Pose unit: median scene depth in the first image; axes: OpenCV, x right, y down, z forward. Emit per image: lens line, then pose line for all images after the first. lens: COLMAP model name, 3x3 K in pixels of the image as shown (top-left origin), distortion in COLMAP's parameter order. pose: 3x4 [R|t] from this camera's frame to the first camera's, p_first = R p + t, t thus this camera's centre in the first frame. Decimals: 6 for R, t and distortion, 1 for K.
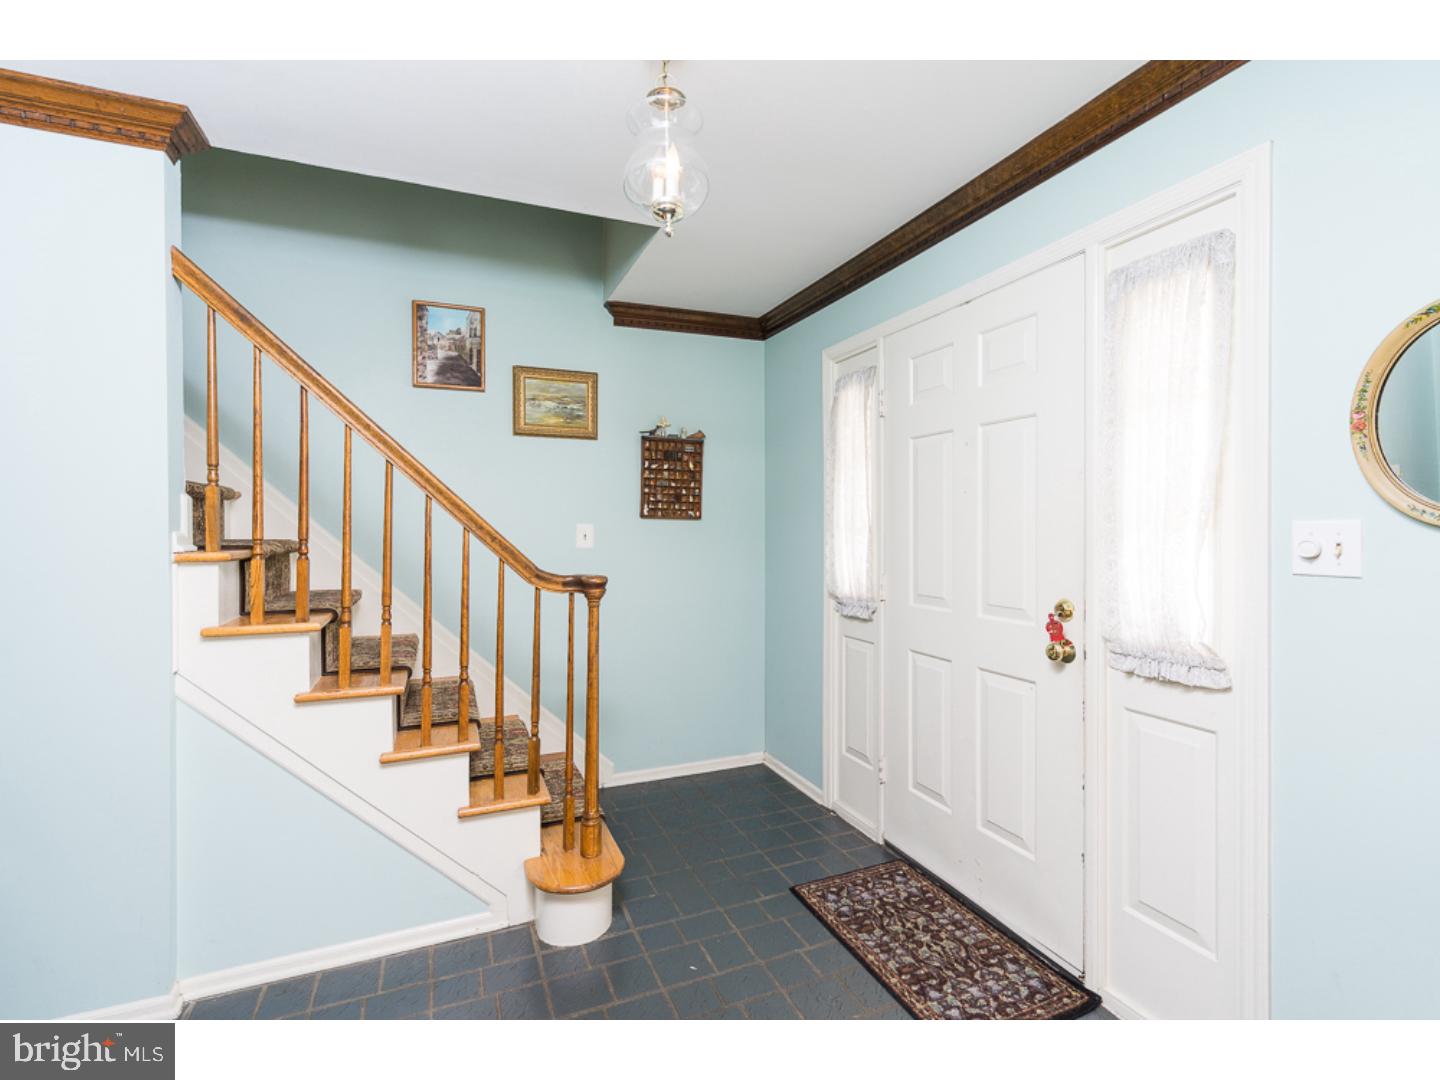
lens RADIAL K [[668.0, 0, 722.6], [0, 668.0, 531.7], [0, 0, 1]] dist [0.000767, 0.000016]
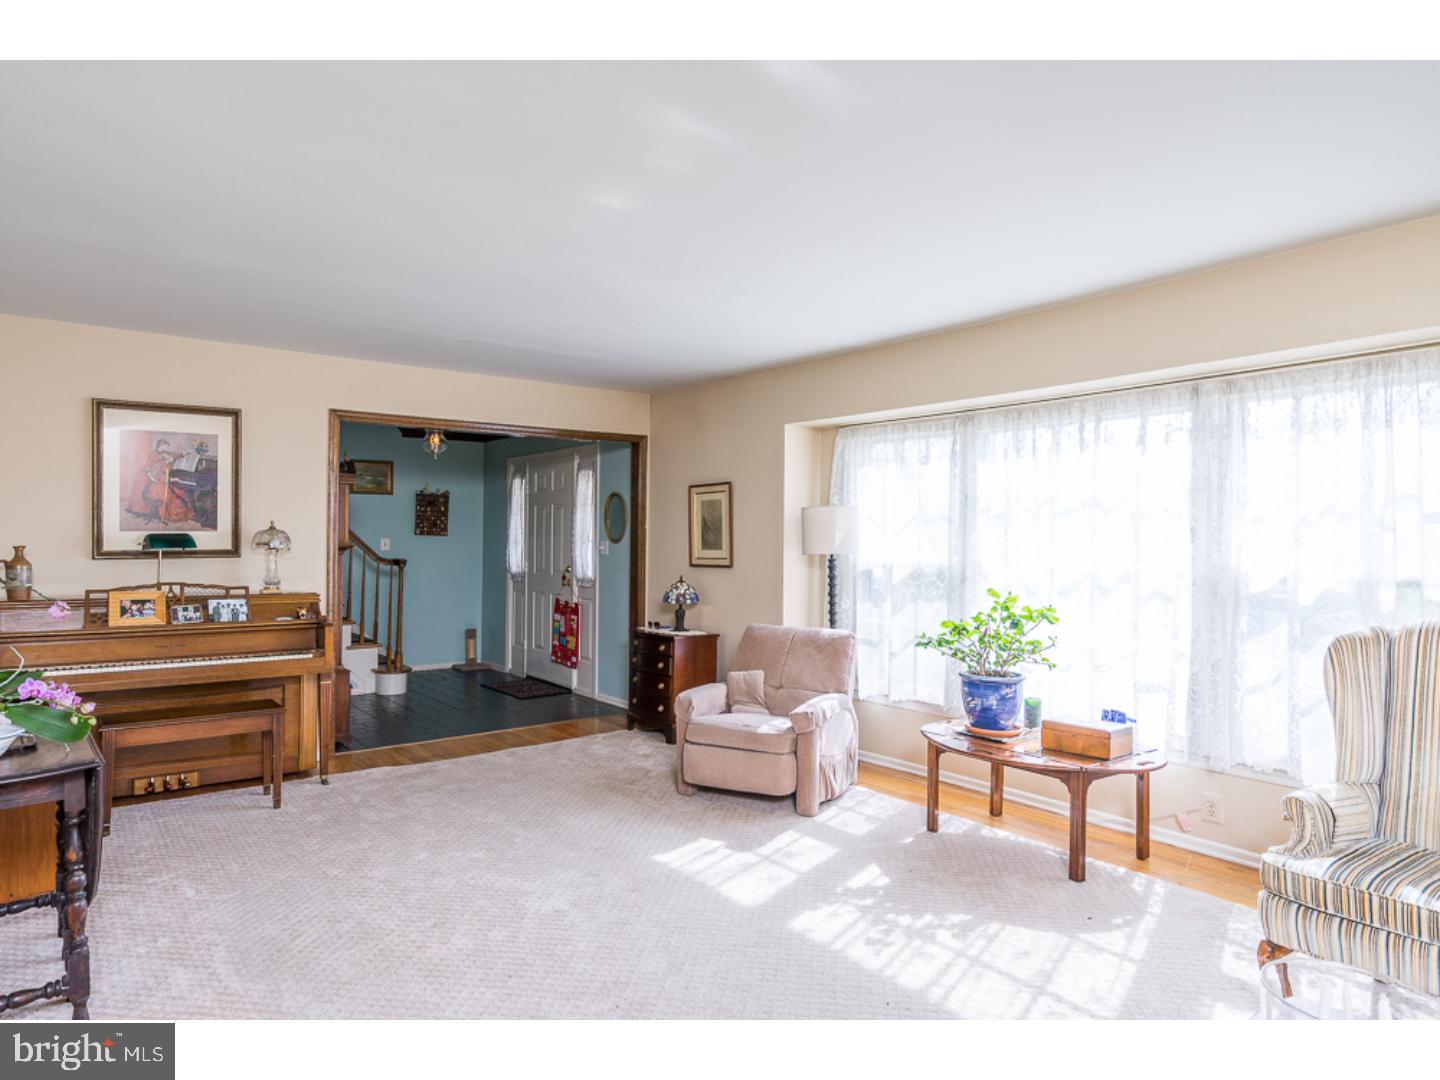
lens RADIAL K [[889.8, 0, 713.7], [0, 889.8, 549.6], [0, 0, 1]] dist [-0.007095, -0.000441]
pose [[0.970620, 0.008292, 0.240474, 0.100076], [-0.008023, 0.999966, -0.002096, 0.019401], [-0.240483, 0.000105, 0.970653, -1.737882]]
